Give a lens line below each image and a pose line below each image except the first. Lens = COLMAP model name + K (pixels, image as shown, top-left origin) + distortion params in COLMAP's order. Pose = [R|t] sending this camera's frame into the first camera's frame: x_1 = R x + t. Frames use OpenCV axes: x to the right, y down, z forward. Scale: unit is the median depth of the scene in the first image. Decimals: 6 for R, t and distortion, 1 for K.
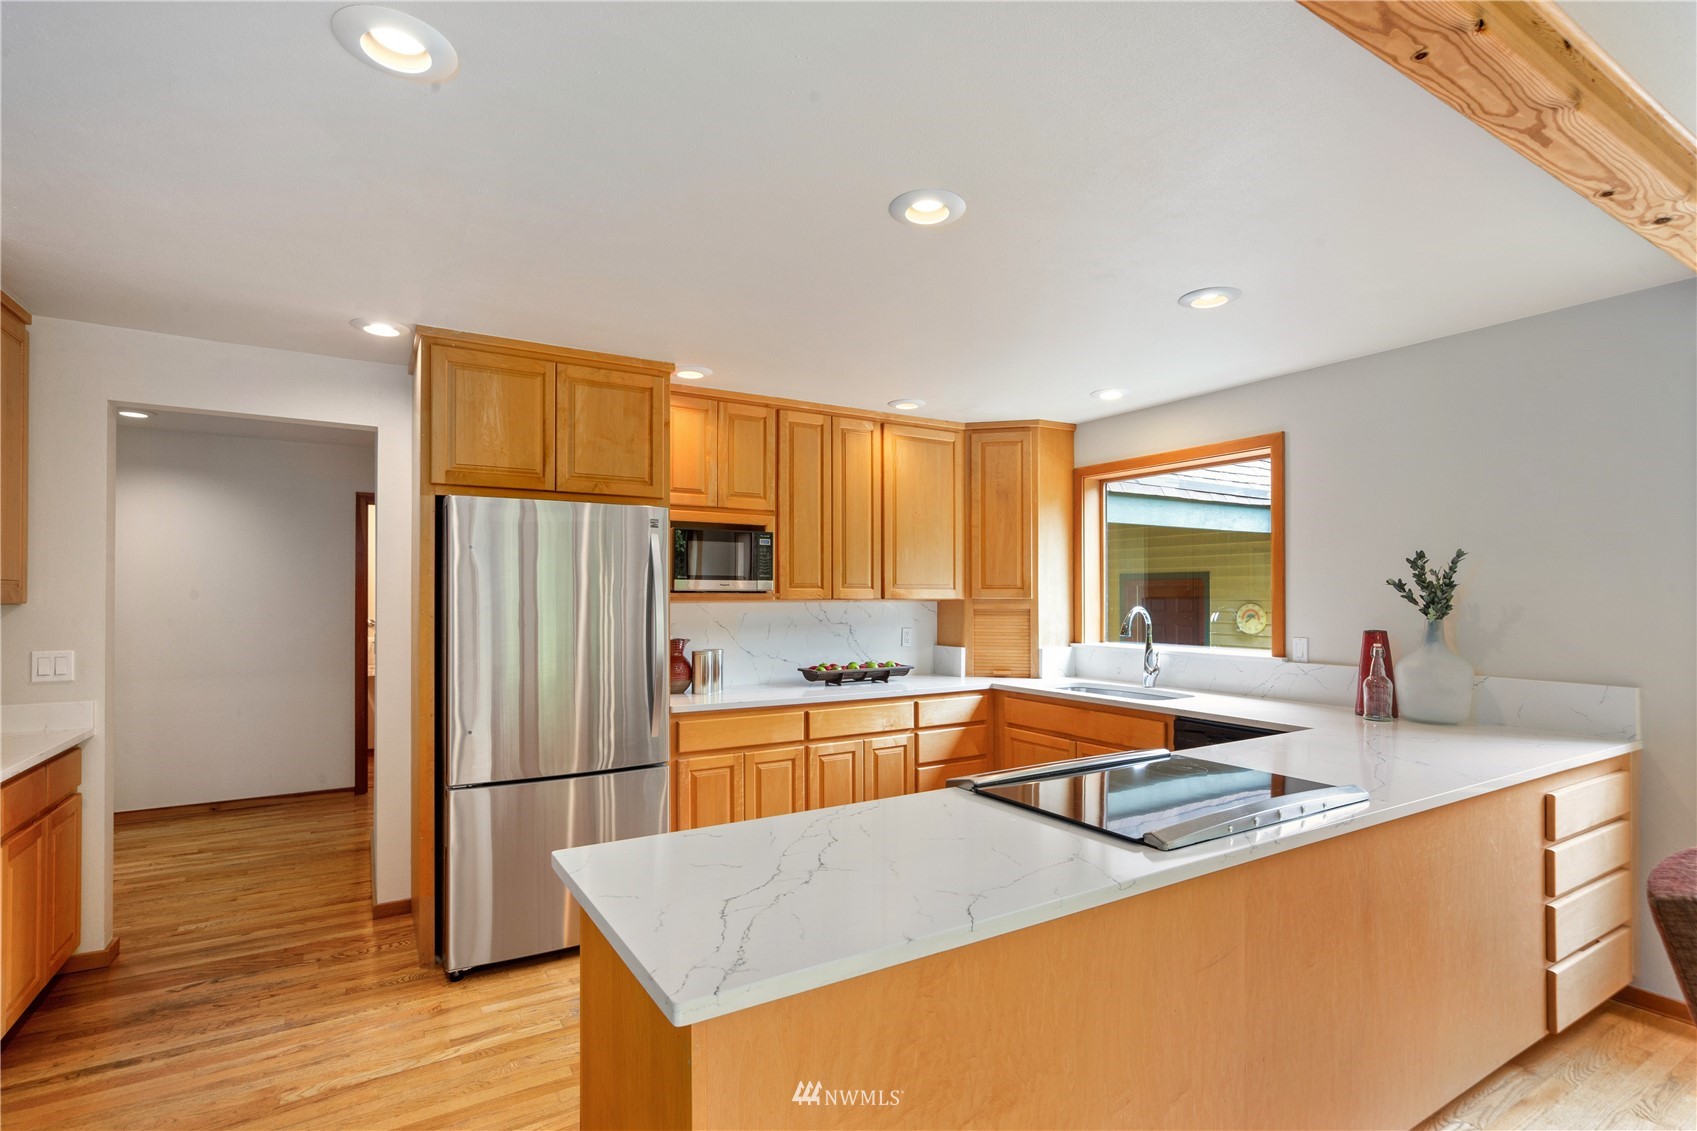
lens RADIAL K [[825.0, 0, 855.7], [0, 825.0, 569.1], [0, 0, 1]] dist [-0.000523, -0.001242]
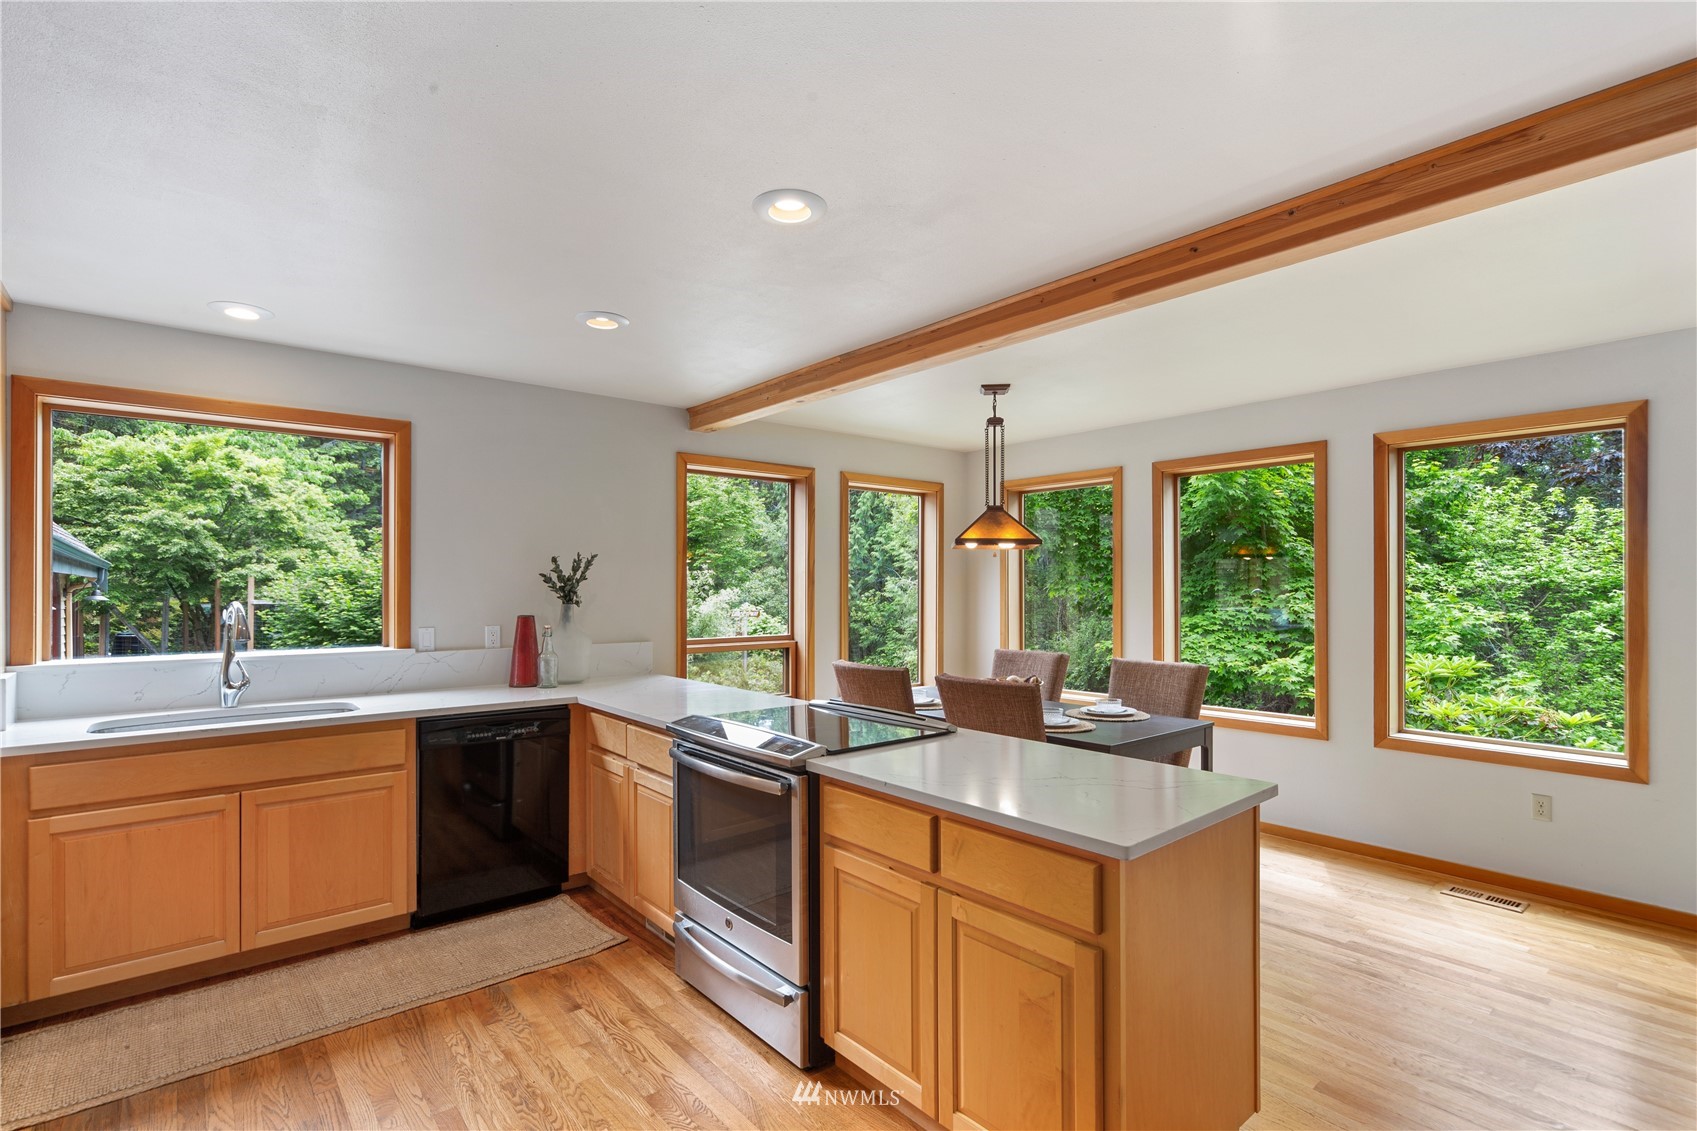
lens RADIAL K [[825.0, 0, 855.7], [0, 825.0, 569.1], [0, 0, 1]] dist [-0.000523, -0.001242]
pose [[-0.131333, 0.016425, 0.991202, -0.645857], [-0.029928, 0.999341, -0.020526, 0.017167], [-0.990886, -0.032360, -0.130755, 0.696581]]
